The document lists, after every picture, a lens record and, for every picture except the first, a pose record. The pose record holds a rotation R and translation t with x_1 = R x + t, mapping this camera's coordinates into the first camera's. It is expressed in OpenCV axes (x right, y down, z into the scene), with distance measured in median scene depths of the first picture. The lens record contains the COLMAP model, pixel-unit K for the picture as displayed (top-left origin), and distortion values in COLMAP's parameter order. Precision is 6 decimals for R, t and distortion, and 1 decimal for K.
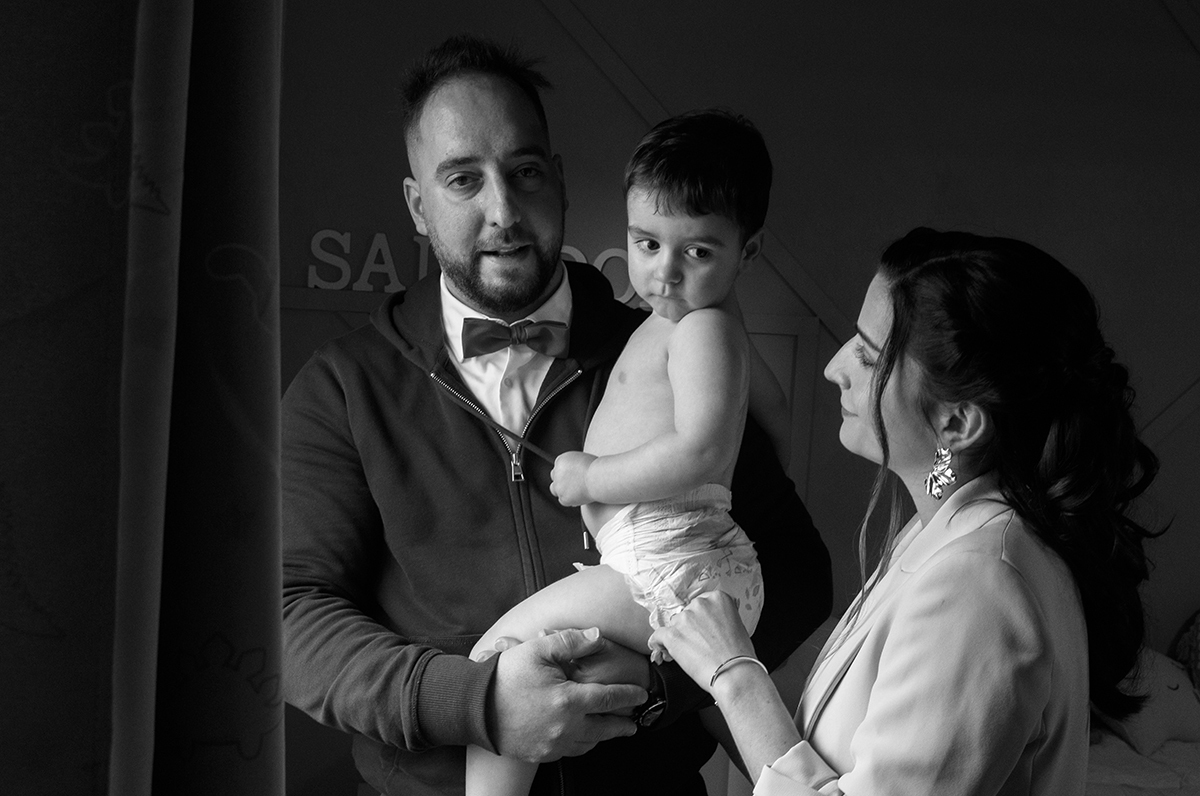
lens RADIAL K [[1333.7, 0, 600.0], [0, 1333.7, 398.0], [0, 0, 1]] dist [0.240656, 0.008370]
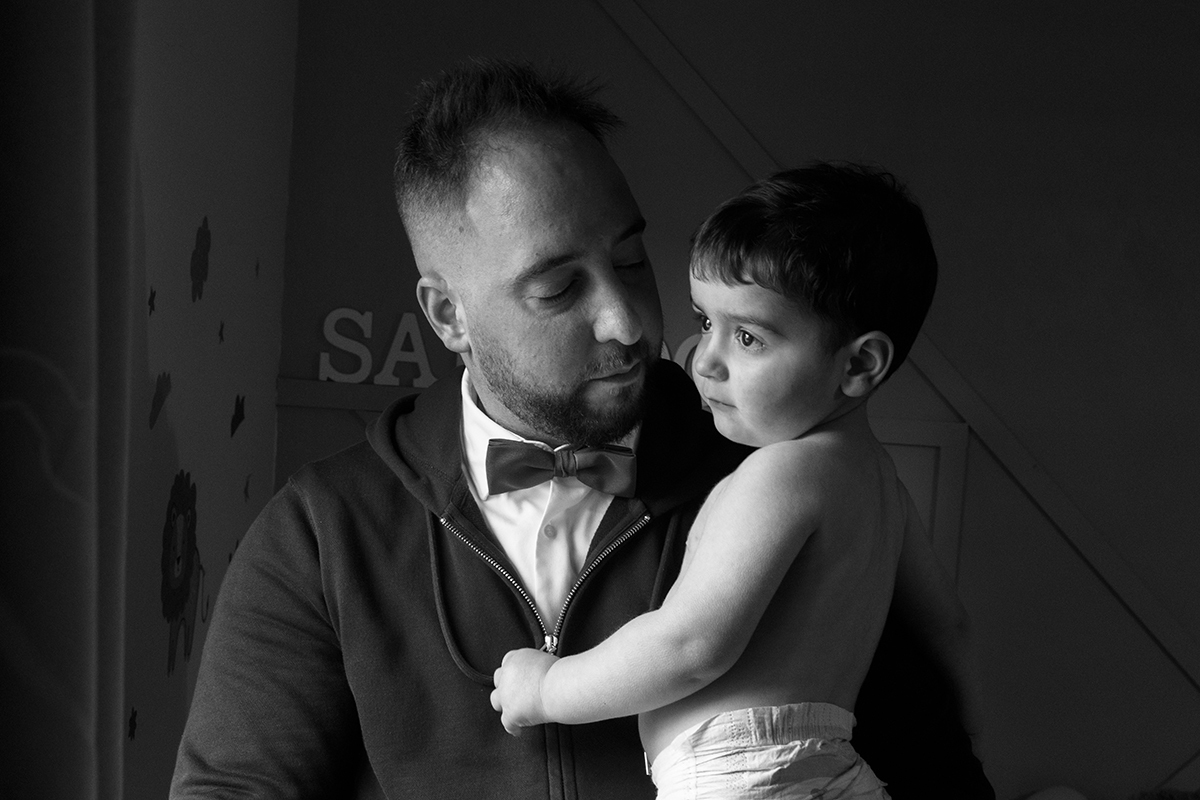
lens RADIAL K [[1500.3, 0, 600.0], [0, 1500.3, 400.0], [0, 0, 1]] dist [-0.465085, 0.016335]
pose [[0.996453, 0.030915, -0.078270, 0.018123], [-0.035263, 0.997875, -0.054787, -0.038197], [0.076410, 0.057353, 0.995426, 0.210790]]
